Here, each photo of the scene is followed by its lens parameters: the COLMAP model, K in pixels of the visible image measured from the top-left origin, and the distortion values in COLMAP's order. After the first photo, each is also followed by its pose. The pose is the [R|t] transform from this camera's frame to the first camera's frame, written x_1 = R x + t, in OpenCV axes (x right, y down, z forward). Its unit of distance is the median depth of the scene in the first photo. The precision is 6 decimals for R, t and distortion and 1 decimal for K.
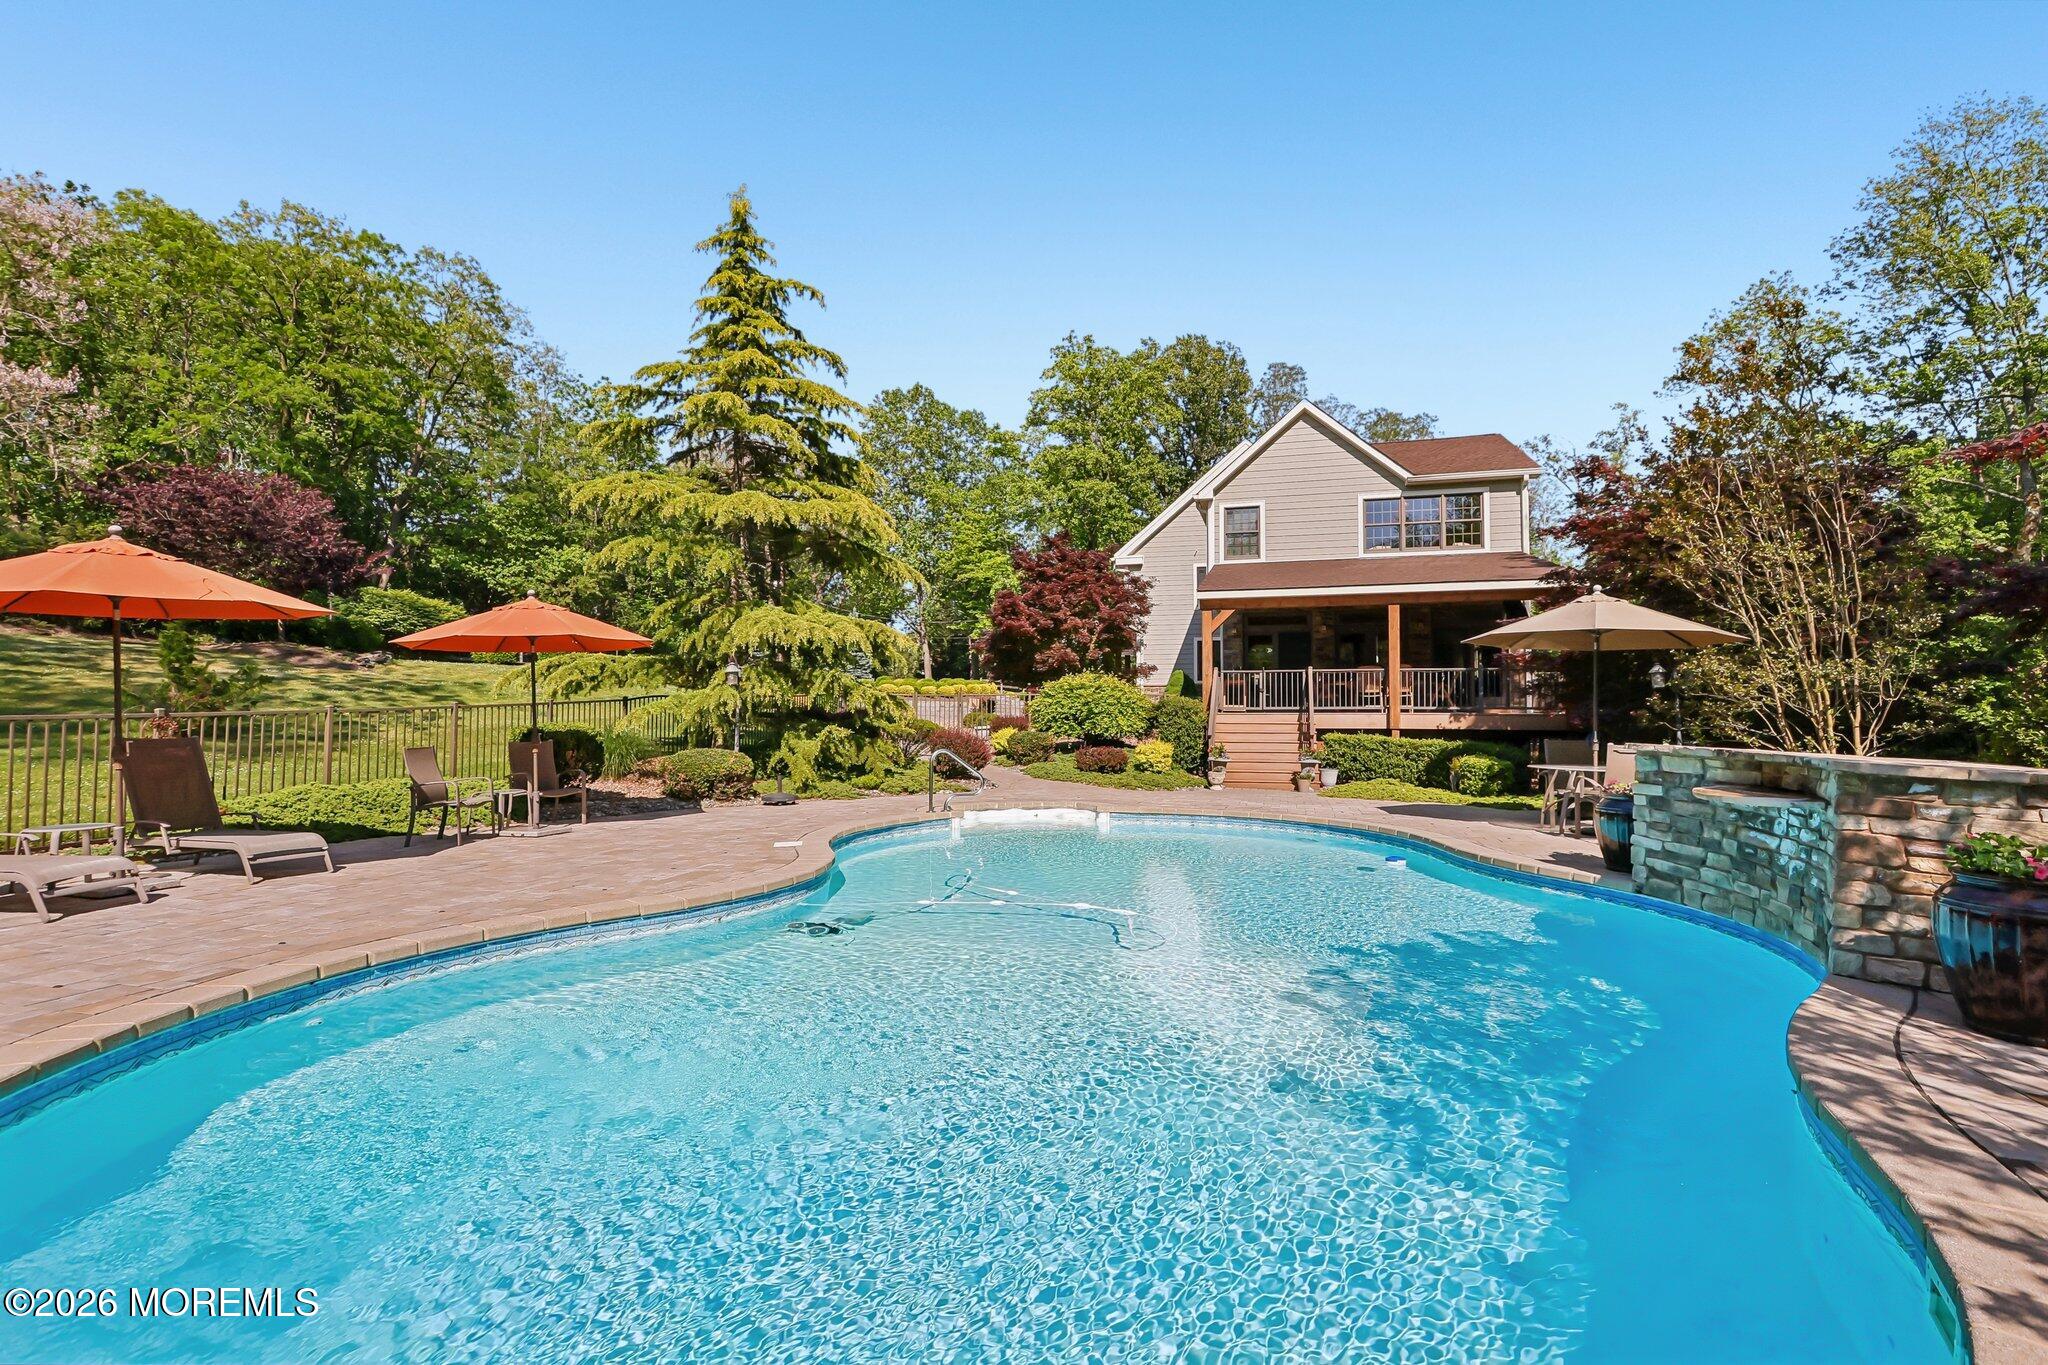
lens RADIAL K [[952.4, 0, 1009.8], [0, 952.4, 678.1], [0, 0, 1]] dist [-0.000734, 0.001580]
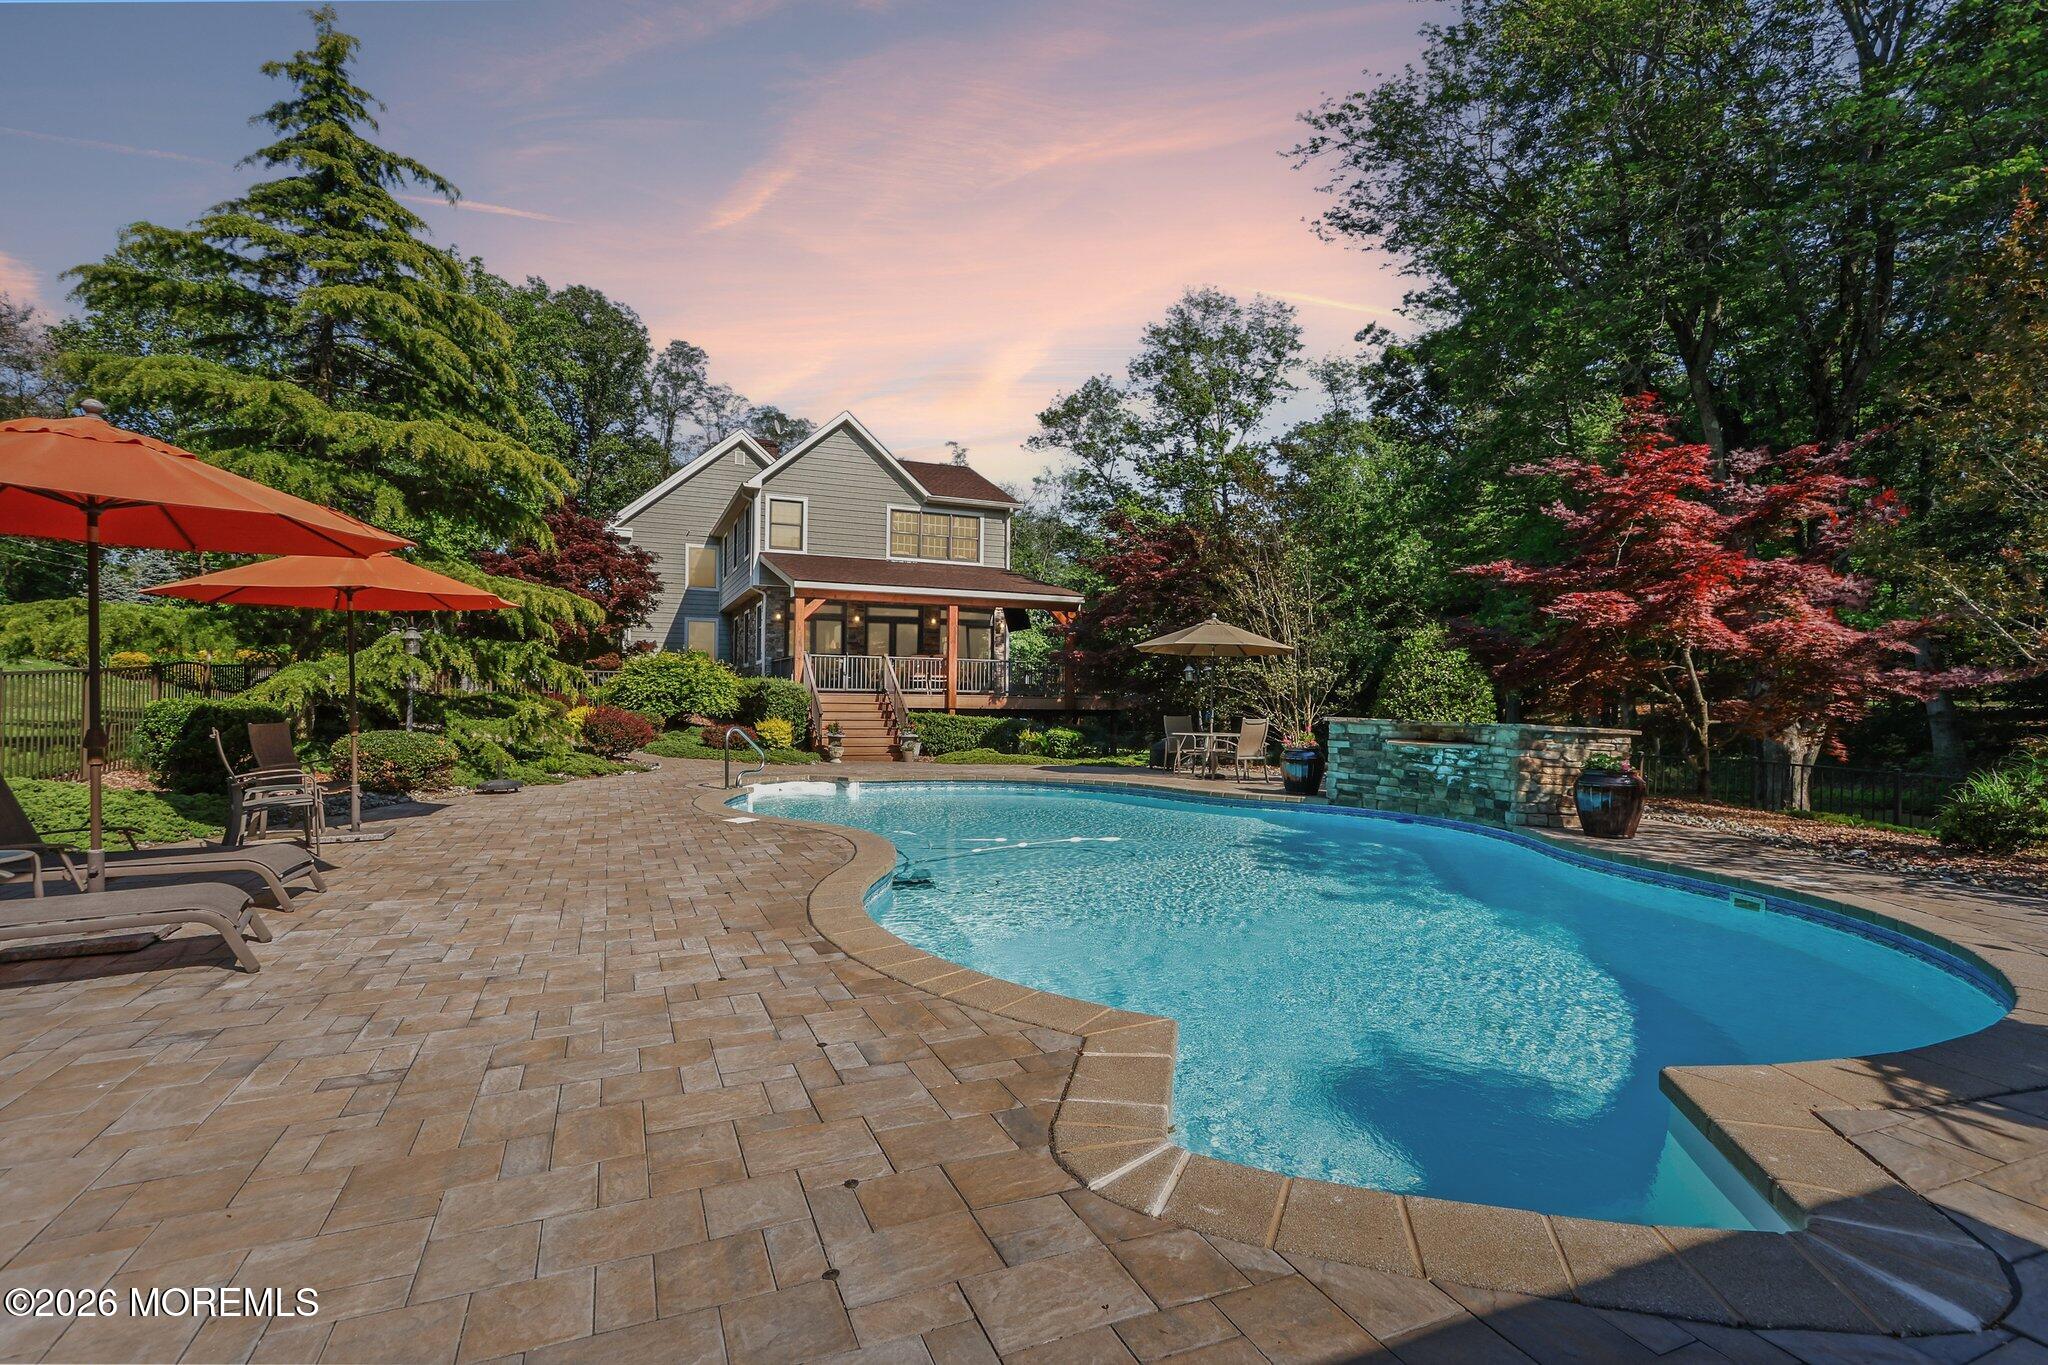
lens RADIAL K [[924.6, 0, 1020.9], [0, 924.6, 716.6], [0, 0, 1]] dist [0.001133, 0.000286]
pose [[0.785971, -0.002243, 0.618260, -0.244270], [-0.035502, 0.998180, 0.048754, 0.002616], [-0.617244, -0.060269, 0.784460, 0.018586]]
